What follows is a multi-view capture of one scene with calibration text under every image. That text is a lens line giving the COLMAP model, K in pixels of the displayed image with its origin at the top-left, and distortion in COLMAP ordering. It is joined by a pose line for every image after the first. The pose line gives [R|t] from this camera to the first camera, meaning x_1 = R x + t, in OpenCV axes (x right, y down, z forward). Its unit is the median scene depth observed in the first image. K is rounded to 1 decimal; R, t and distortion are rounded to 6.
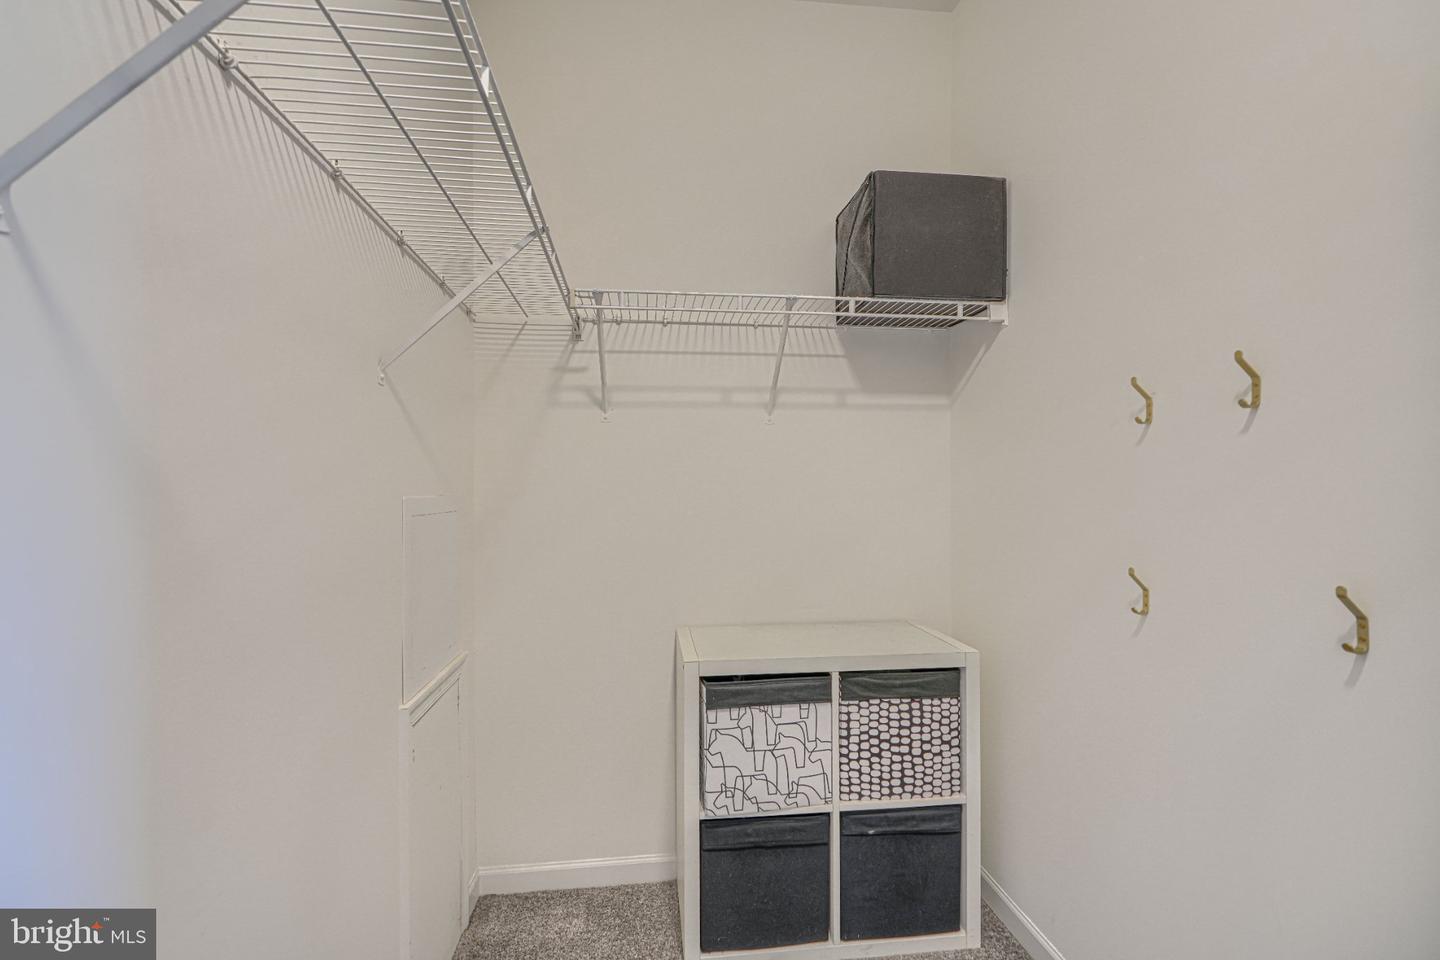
lens RADIAL K [[654.3, 0, 719.7], [0, 654.3, 488.0], [0, 0, 1]] dist [0.000947, 0.001637]
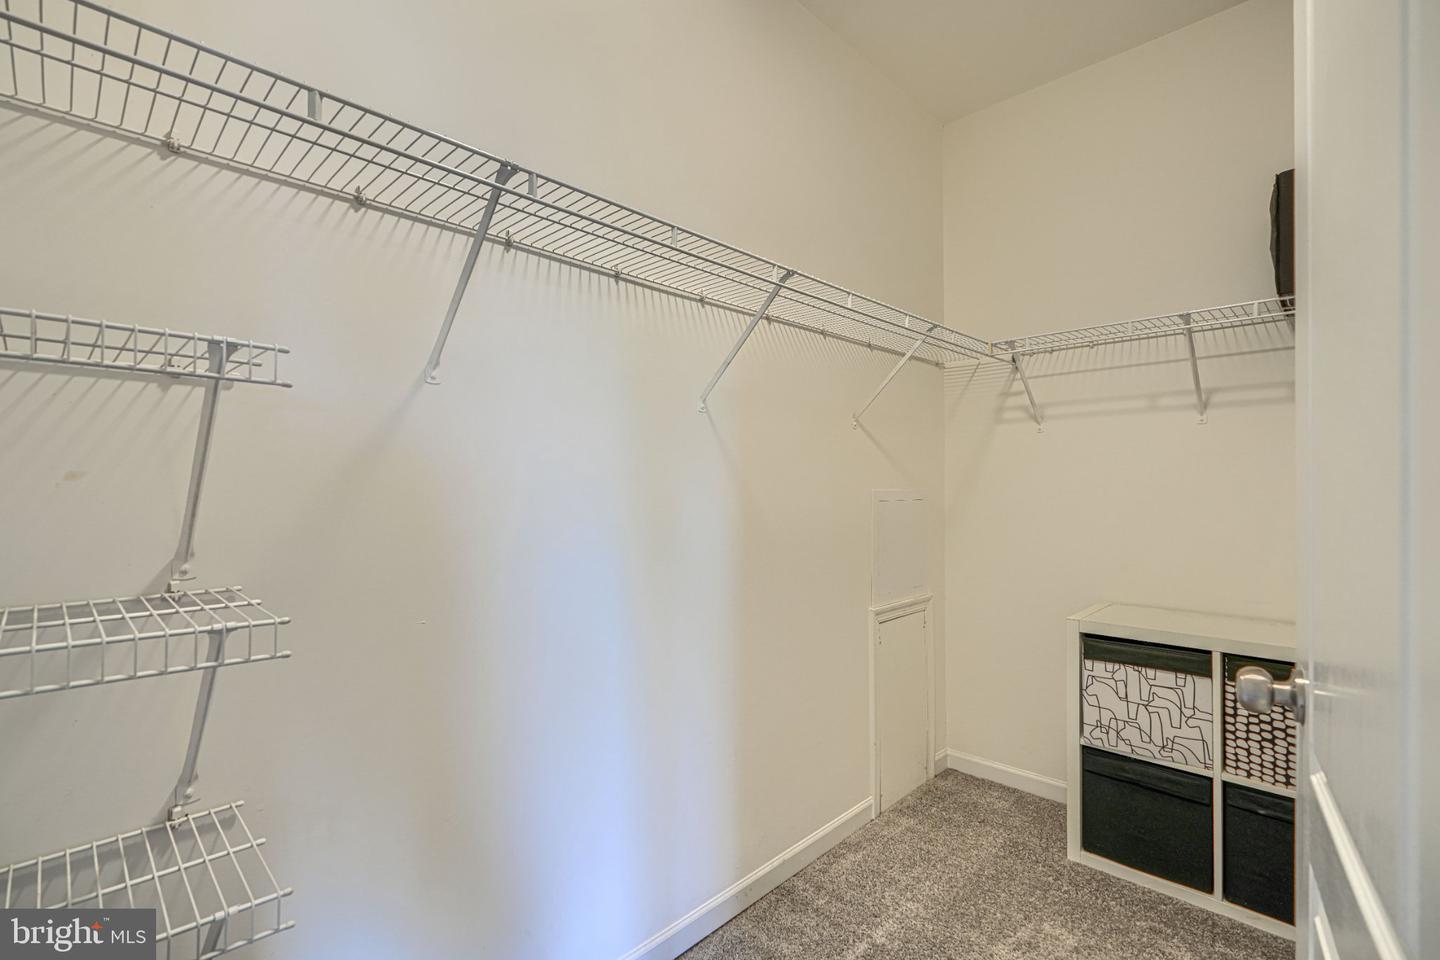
lens RADIAL K [[654.3, 0, 718.1], [0, 654.3, 481.2], [0, 0, 1]] dist [0.000947, 0.001637]
pose [[0.625850, -0.003375, -0.779936, 0.513839], [0.002132, 0.999994, -0.002617, -0.004149], [0.779940, -0.000025, 0.625854, -0.342148]]
